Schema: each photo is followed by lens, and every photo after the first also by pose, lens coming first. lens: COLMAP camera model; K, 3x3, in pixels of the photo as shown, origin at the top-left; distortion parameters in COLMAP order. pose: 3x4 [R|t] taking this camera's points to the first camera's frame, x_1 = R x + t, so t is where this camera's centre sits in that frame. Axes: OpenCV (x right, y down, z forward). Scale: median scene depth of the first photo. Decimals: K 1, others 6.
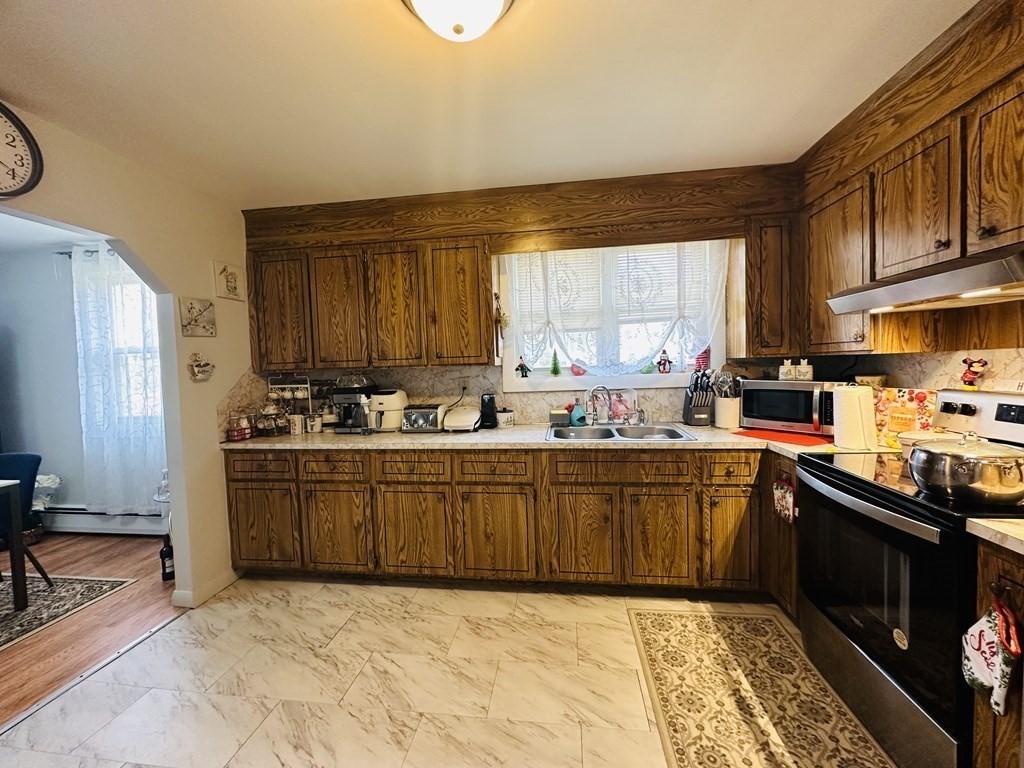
lens RADIAL K [[407.5, 0, 512.5], [0, 407.5, 383.1], [0, 0, 1]] dist [-0.005603, 0.000259]
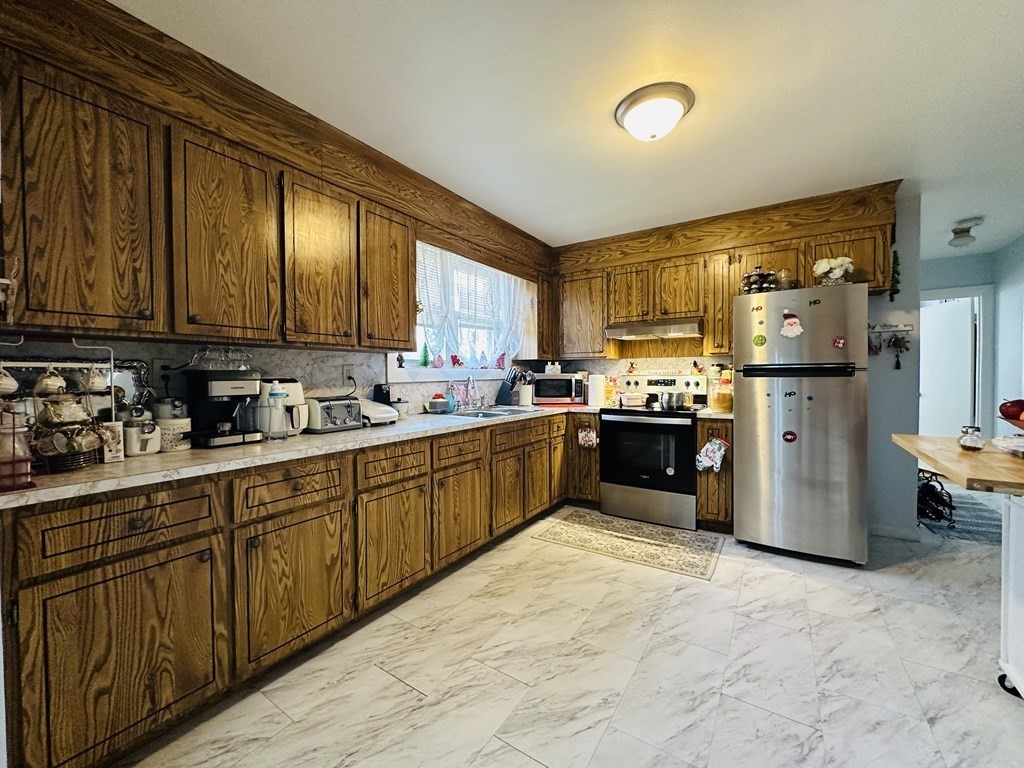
lens RADIAL K [[407.5, 0, 513.5], [0, 407.5, 382.3], [0, 0, 1]] dist [-0.005603, 0.000259]
pose [[0.436091, 0.011281, 0.899832, -0.882846], [0.034737, 0.998965, -0.029358, 0.070375], [-0.899232, 0.044060, 0.435248, 0.398050]]
